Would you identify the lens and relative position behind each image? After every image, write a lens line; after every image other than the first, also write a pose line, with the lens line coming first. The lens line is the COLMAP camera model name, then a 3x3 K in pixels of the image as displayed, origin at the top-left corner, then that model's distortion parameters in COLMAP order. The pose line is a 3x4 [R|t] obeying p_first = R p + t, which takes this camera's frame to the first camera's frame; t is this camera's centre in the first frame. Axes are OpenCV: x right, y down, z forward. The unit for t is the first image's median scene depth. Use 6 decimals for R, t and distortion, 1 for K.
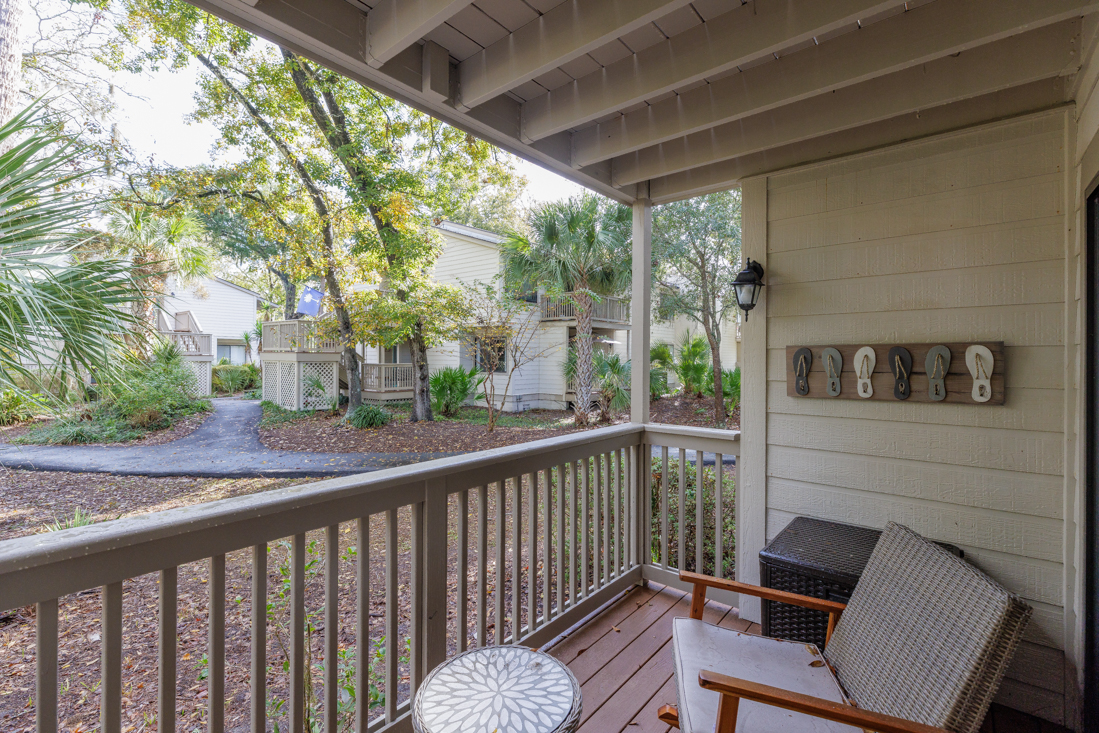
lens RADIAL K [[498.6, 0, 546.6], [0, 498.6, 361.4], [0, 0, 1]] dist [0.009599, -0.000158]
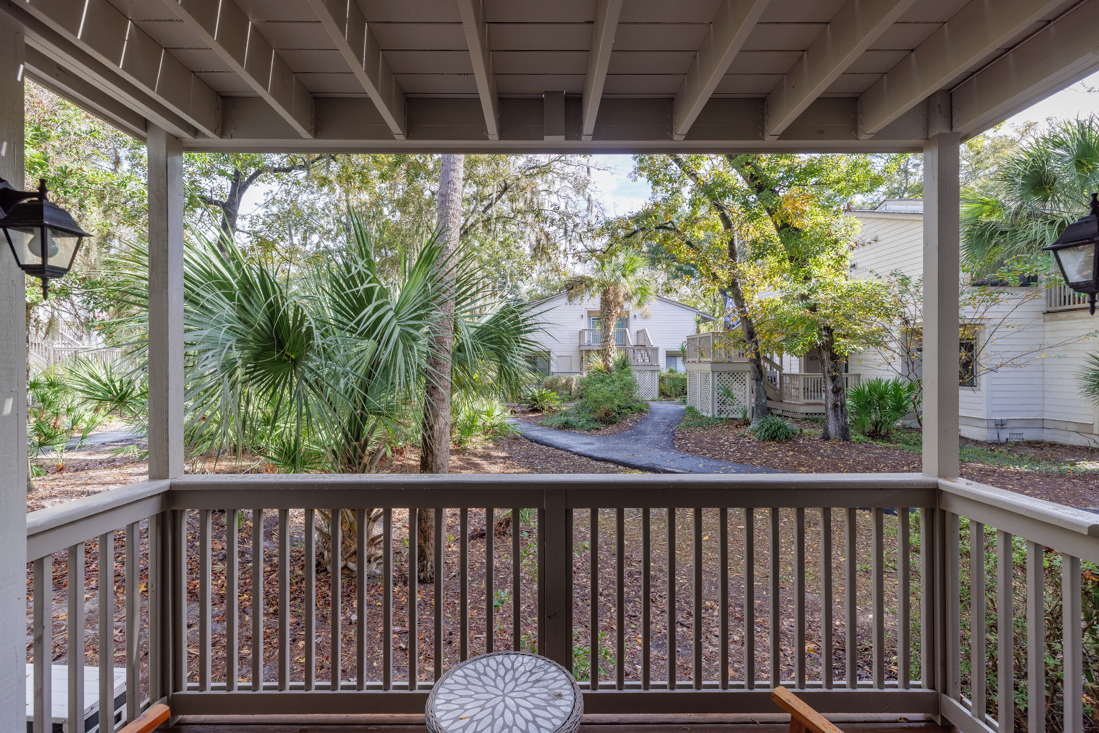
lens RADIAL K [[498.6, 0, 541.8], [0, 498.6, 367.4], [0, 0, 1]] dist [0.009599, -0.000158]
pose [[0.639340, -0.002576, -0.768920, 0.104754], [-0.000050, 0.999994, -0.003392, -0.005012], [0.768924, 0.002207, 0.639337, 0.050964]]
